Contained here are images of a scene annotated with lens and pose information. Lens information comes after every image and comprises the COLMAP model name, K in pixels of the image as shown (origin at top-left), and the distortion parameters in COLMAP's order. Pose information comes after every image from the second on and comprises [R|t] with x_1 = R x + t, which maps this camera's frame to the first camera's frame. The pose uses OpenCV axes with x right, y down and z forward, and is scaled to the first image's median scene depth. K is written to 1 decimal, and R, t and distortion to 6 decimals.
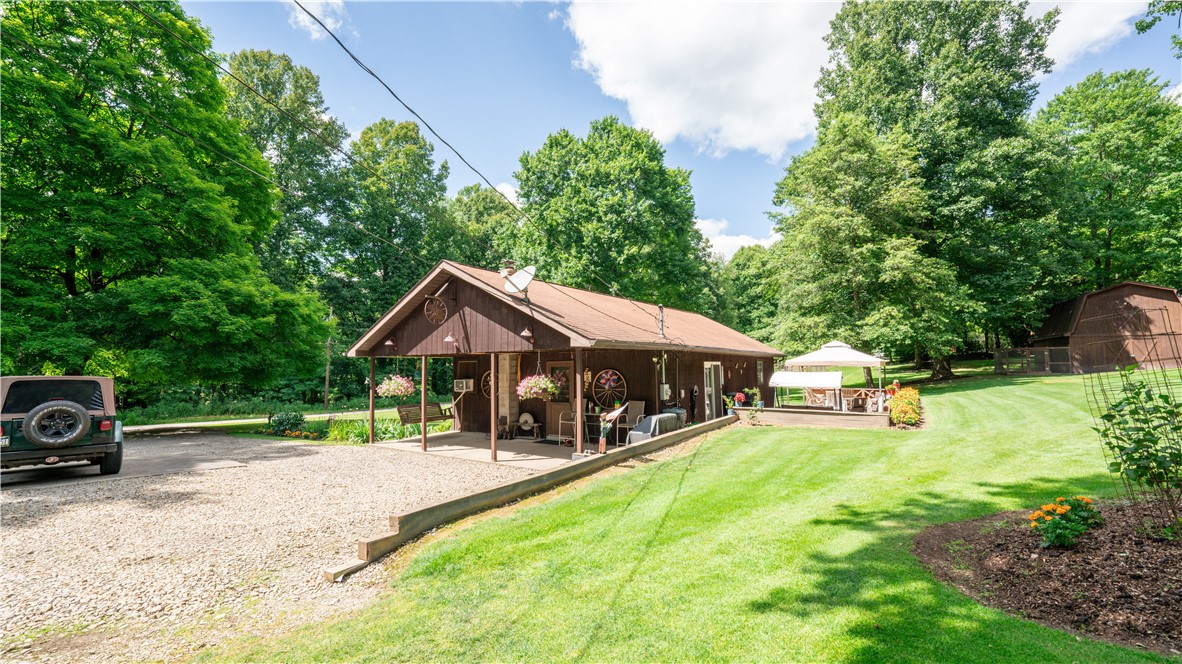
lens RADIAL K [[477.5, 0, 592.4], [0, 477.5, 338.9], [0, 0, 1]] dist [0.000724, -0.004122]
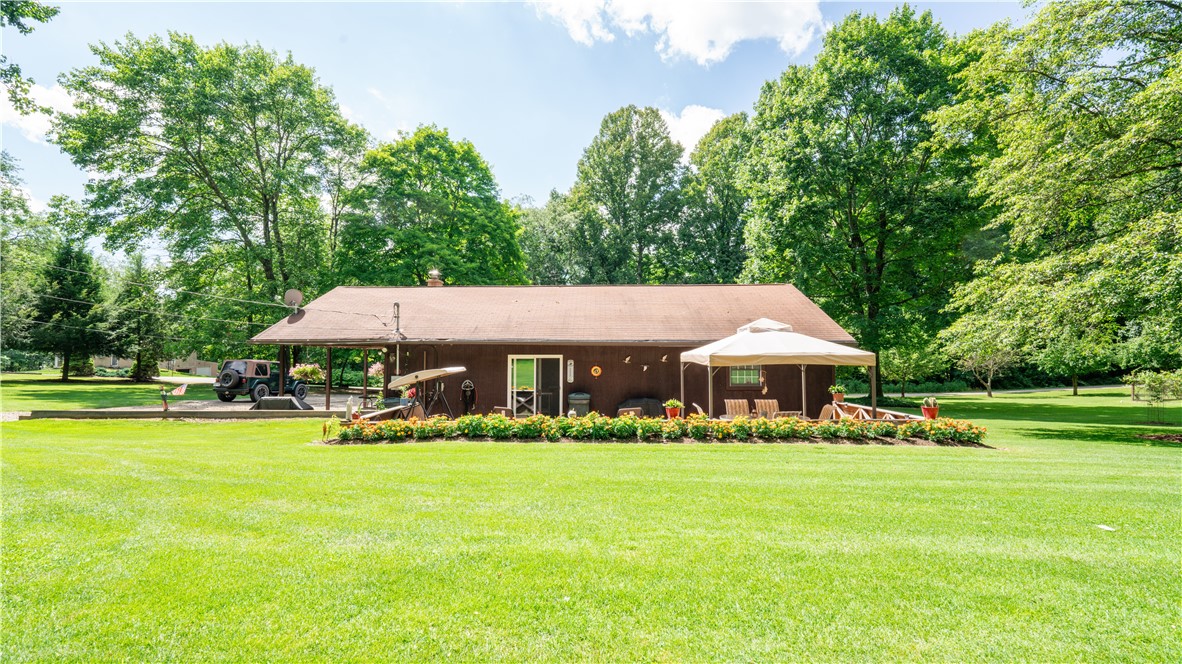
lens RADIAL K [[477.5, 0, 592.4], [0, 477.5, 338.9], [0, 0, 1]] dist [0.000724, -0.004122]
pose [[0.545705, -0.017216, -0.837800, 0.526758], [0.042328, 0.999079, 0.007041, 0.009165], [0.836907, -0.039305, 0.545932, 0.316840]]
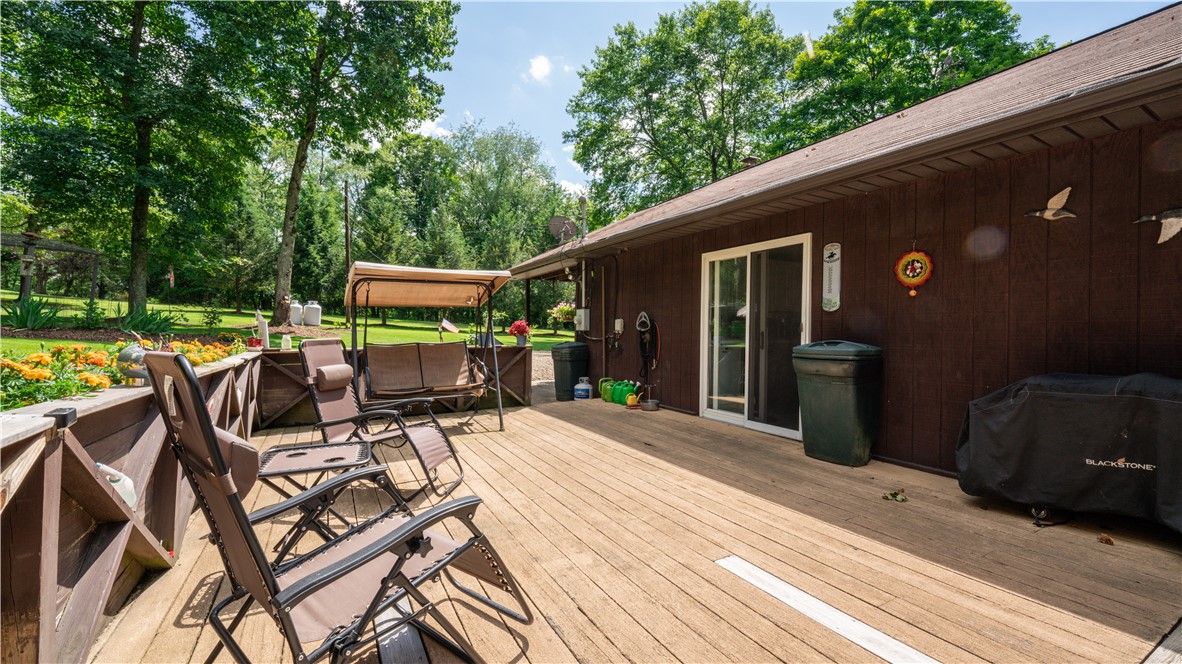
lens RADIAL K [[477.5, 0, 592.4], [0, 477.5, 338.9], [0, 0, 1]] dist [0.000724, -0.004122]
pose [[-0.461741, 0.030294, -0.886497, 0.313255], [0.058650, 0.998272, 0.003565, 0.055095], [0.885073, -0.050347, -0.462720, 0.540409]]
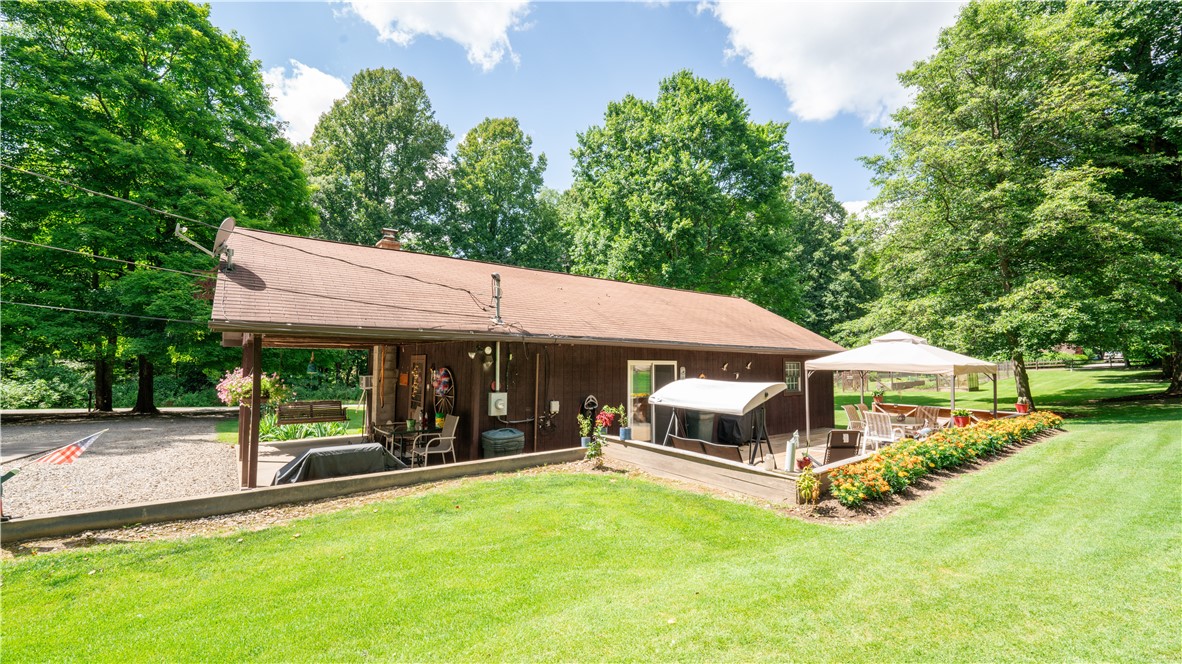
lens RADIAL K [[477.5, 0, 592.4], [0, 477.5, 338.9], [0, 0, 1]] dist [0.000724, -0.004122]
pose [[0.948123, 0.007043, -0.317825, 0.198724], [-0.003692, 0.999931, 0.011144, 0.004819], [0.317882, -0.009393, 0.948084, 0.166056]]
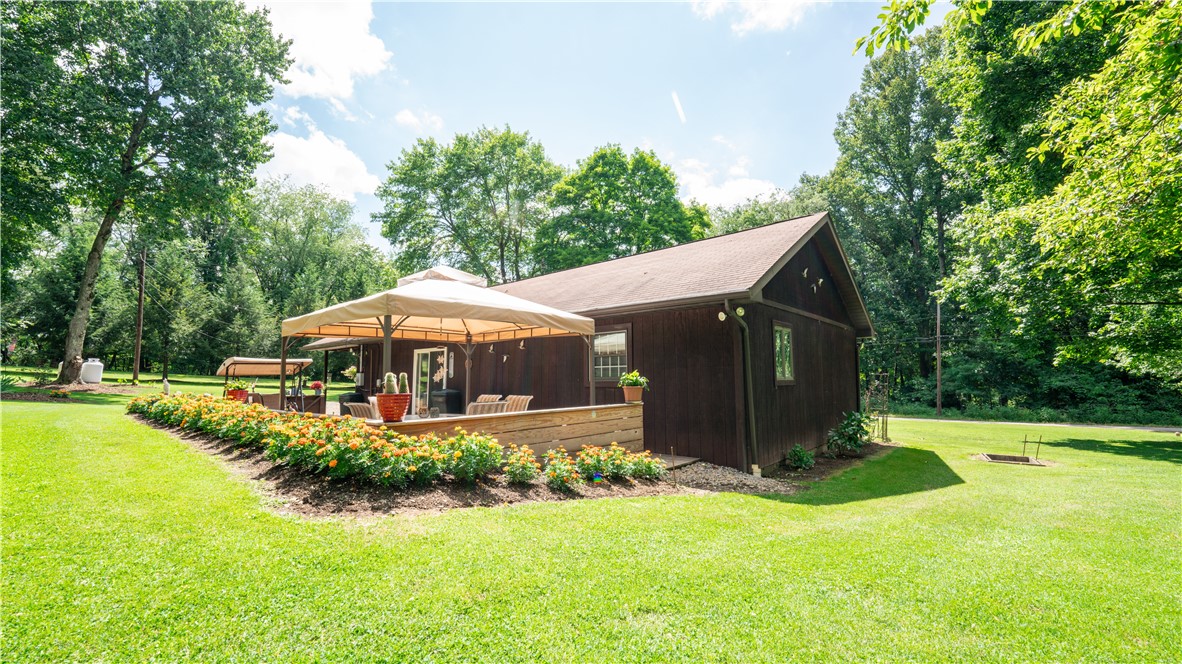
lens RADIAL K [[477.5, 0, 592.4], [0, 477.5, 338.9], [0, 0, 1]] dist [0.000724, -0.004122]
pose [[-0.121808, -0.068554, -0.990183, 0.519837], [0.071899, 0.994382, -0.077689, 0.058590], [0.989946, -0.080657, -0.116195, 0.698922]]
